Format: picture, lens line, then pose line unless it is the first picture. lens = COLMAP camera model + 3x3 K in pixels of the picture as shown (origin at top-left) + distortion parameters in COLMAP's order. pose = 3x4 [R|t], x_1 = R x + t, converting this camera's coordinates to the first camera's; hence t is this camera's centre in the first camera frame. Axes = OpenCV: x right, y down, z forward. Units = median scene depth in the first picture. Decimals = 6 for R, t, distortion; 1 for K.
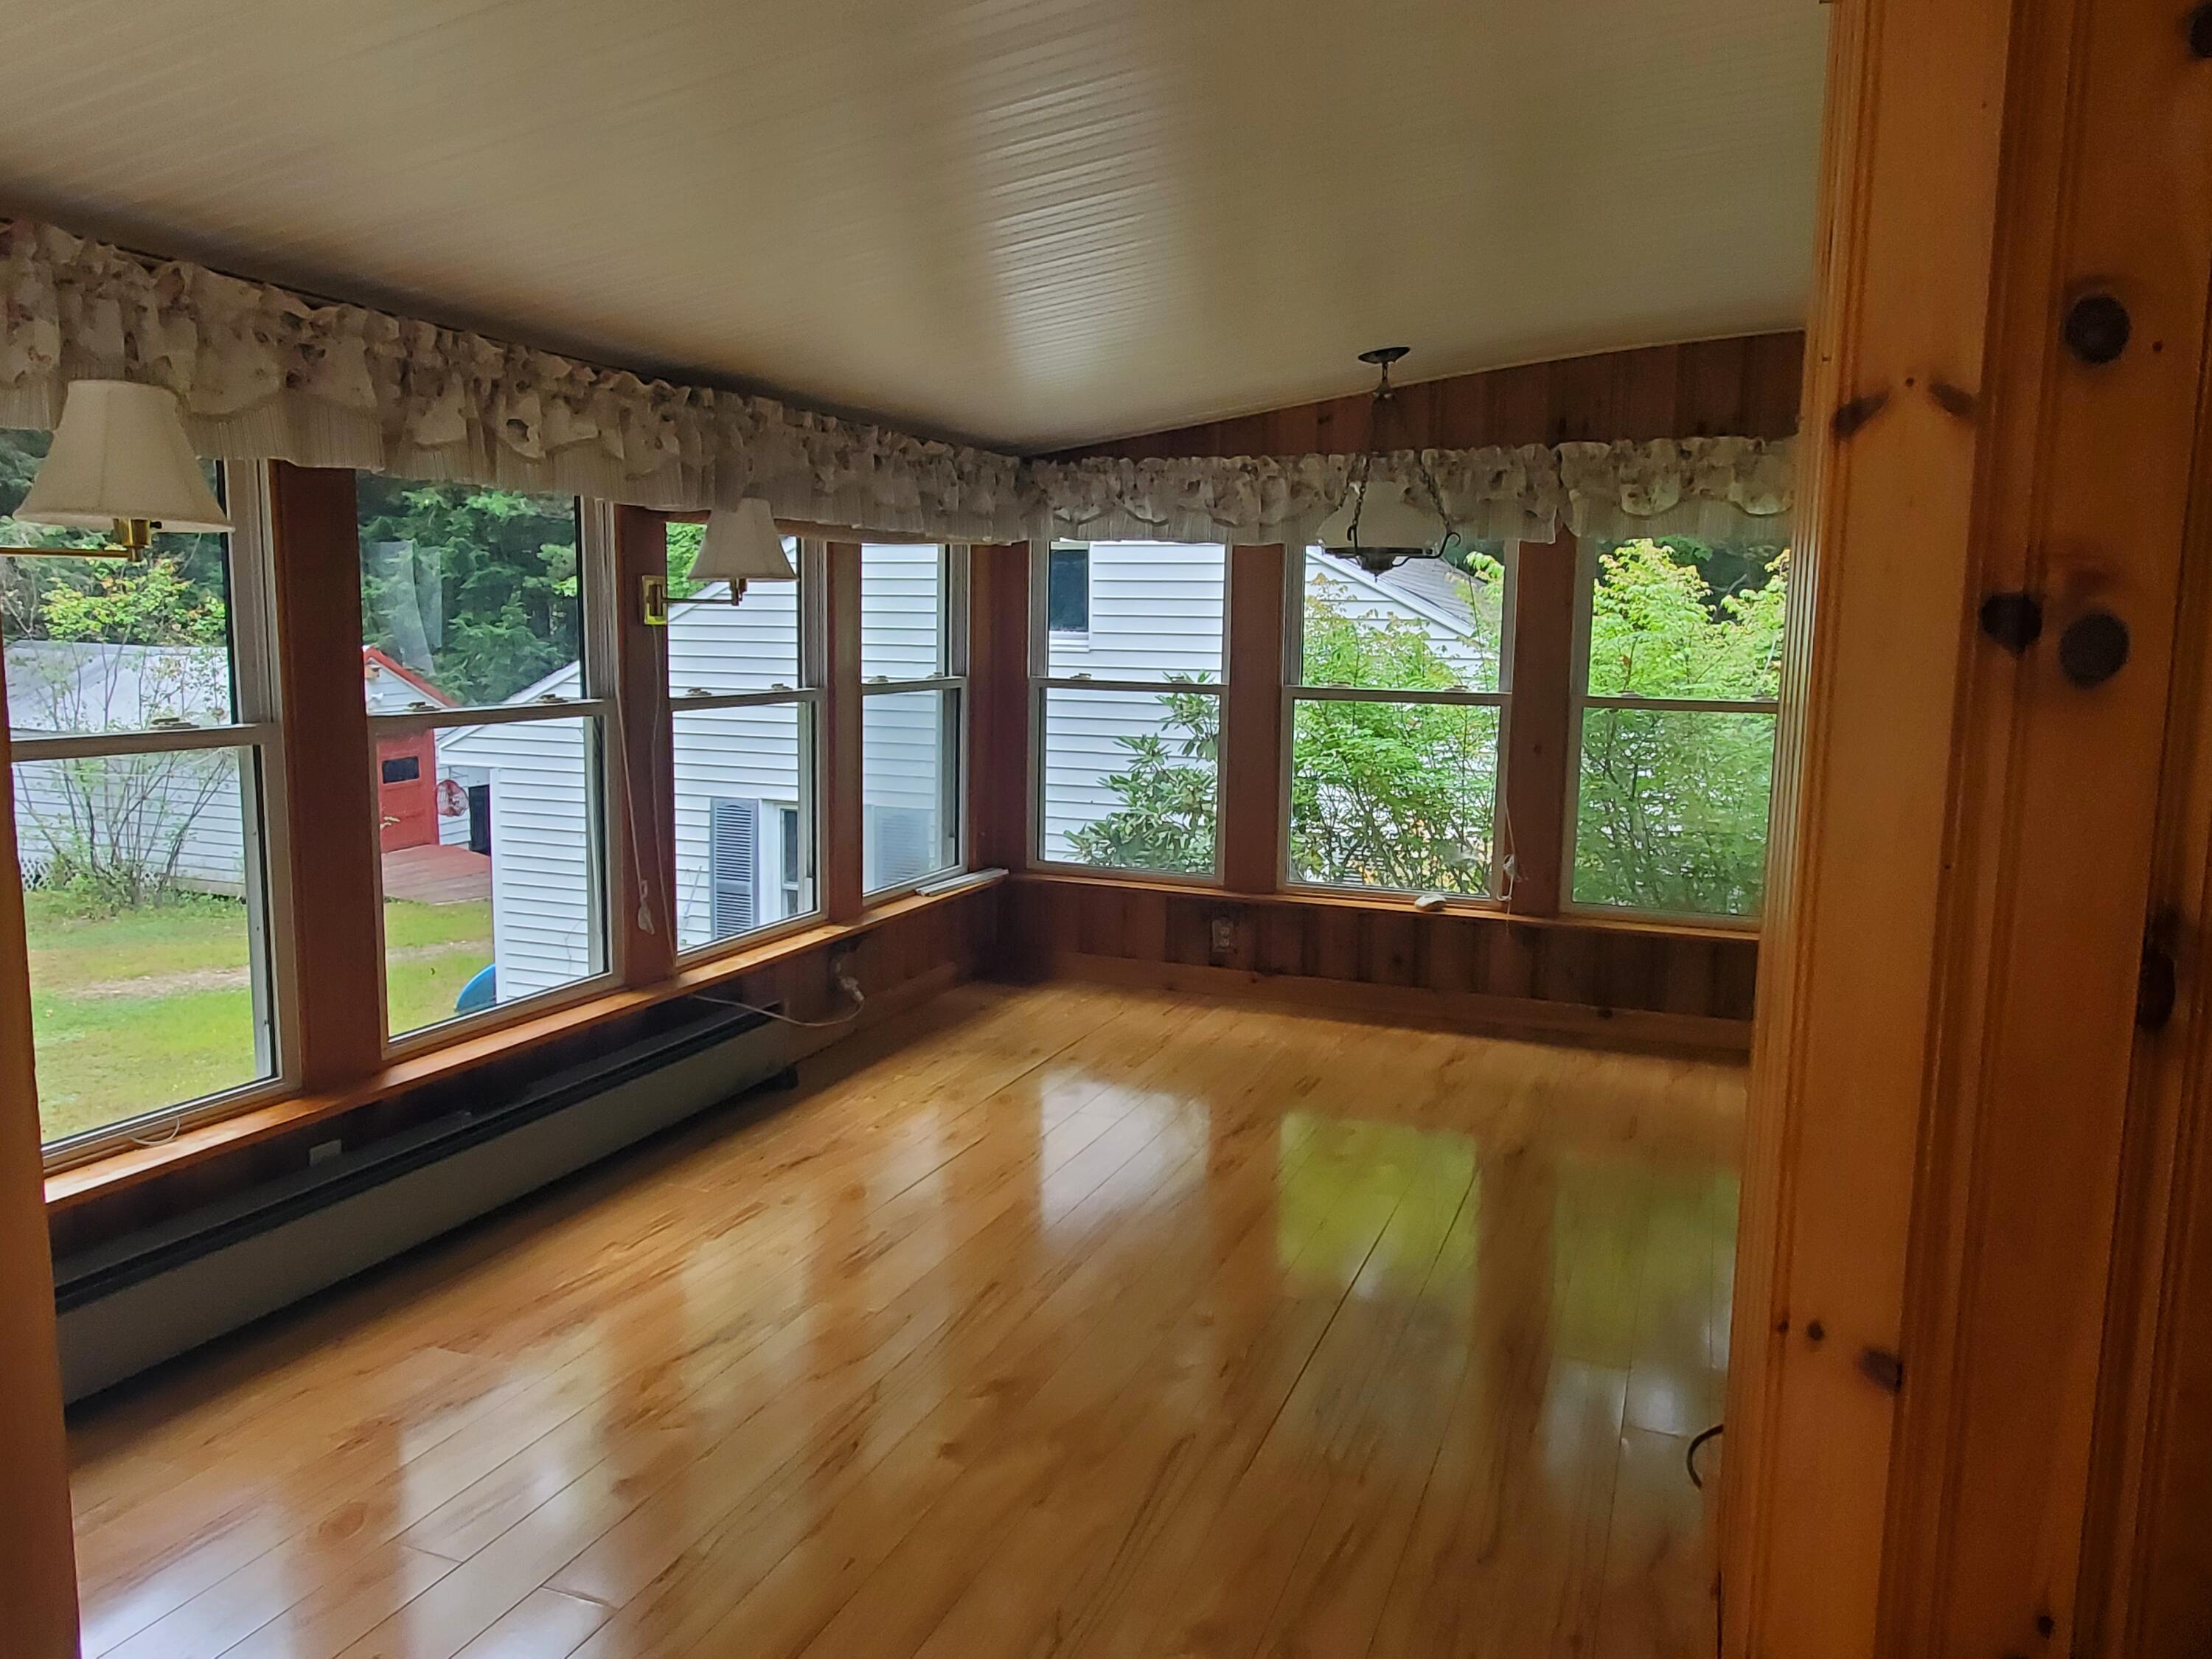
lens RADIAL K [[1575.3, 0, 1106.0], [0, 1575.3, 829.5], [0, 0, 1]] dist [0.003750, 0.002944]
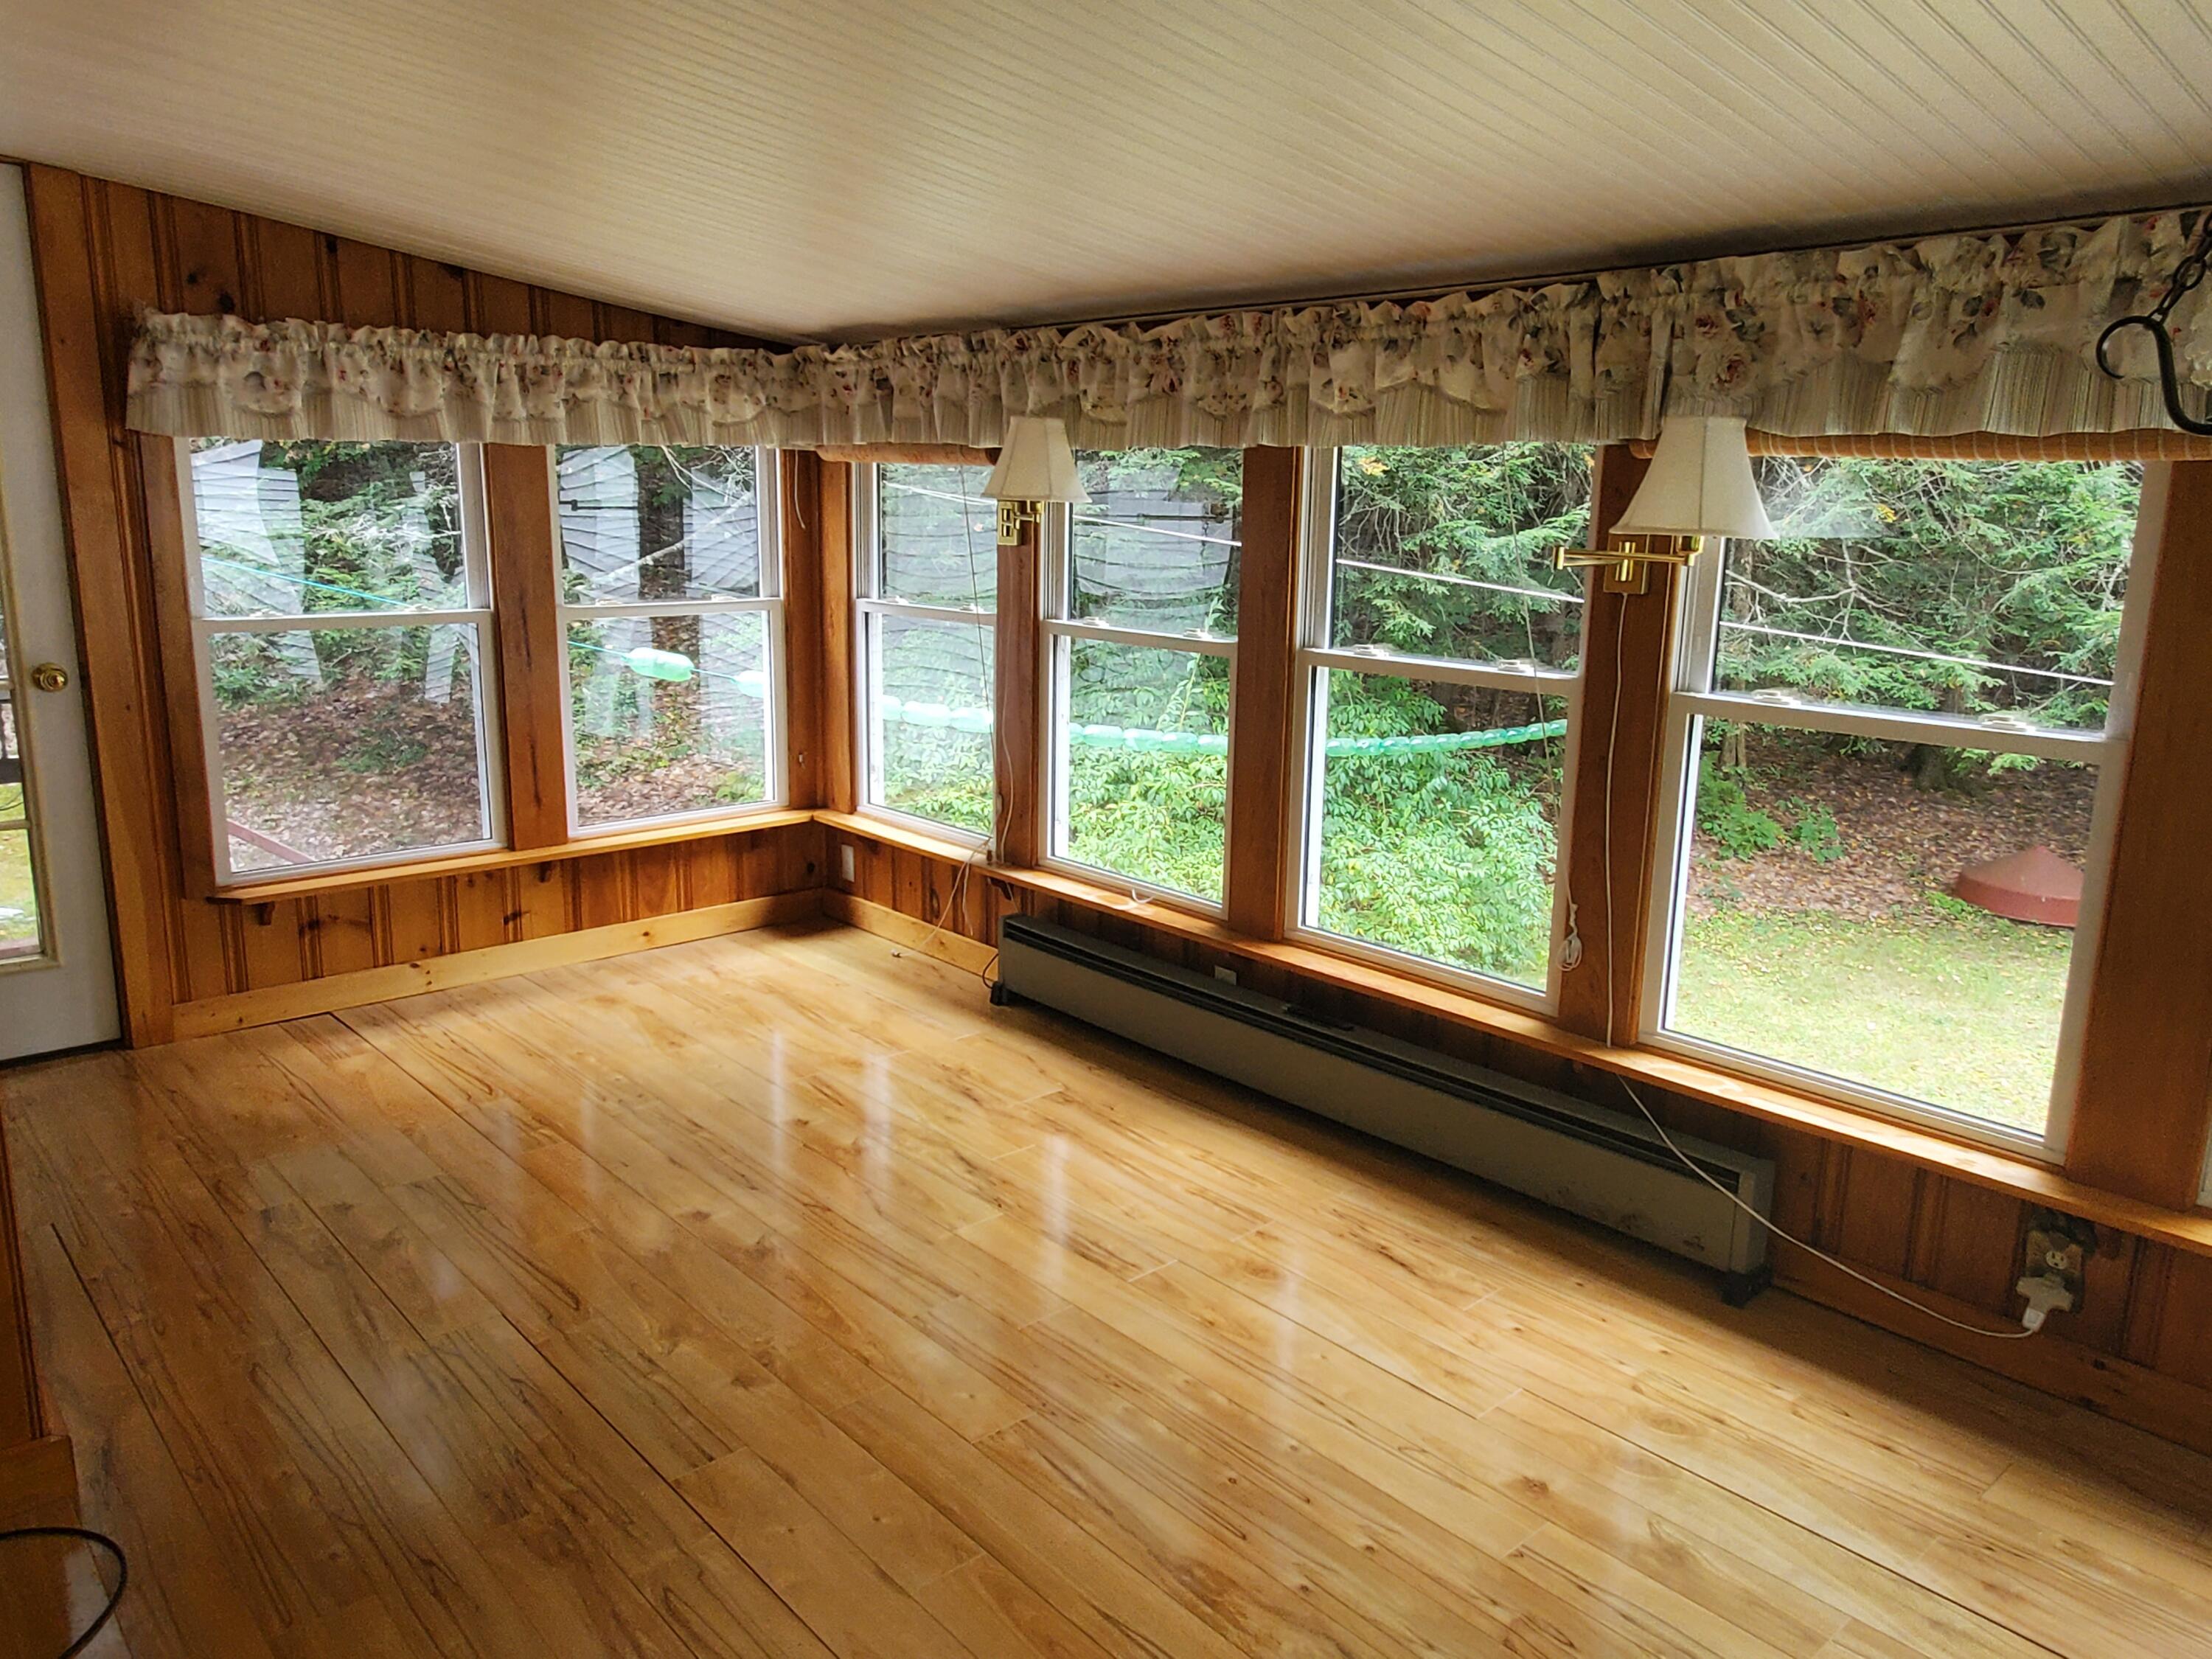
lens RADIAL K [[1575.3, 0, 1106.0], [0, 1575.3, 829.5], [0, 0, 1]] dist [0.003750, 0.002944]
pose [[-0.454263, 0.163270, -0.875778, 0.685046], [-0.141974, 0.957231, 0.252096, -0.229852], [0.879482, 0.238856, -0.411655, 1.452411]]
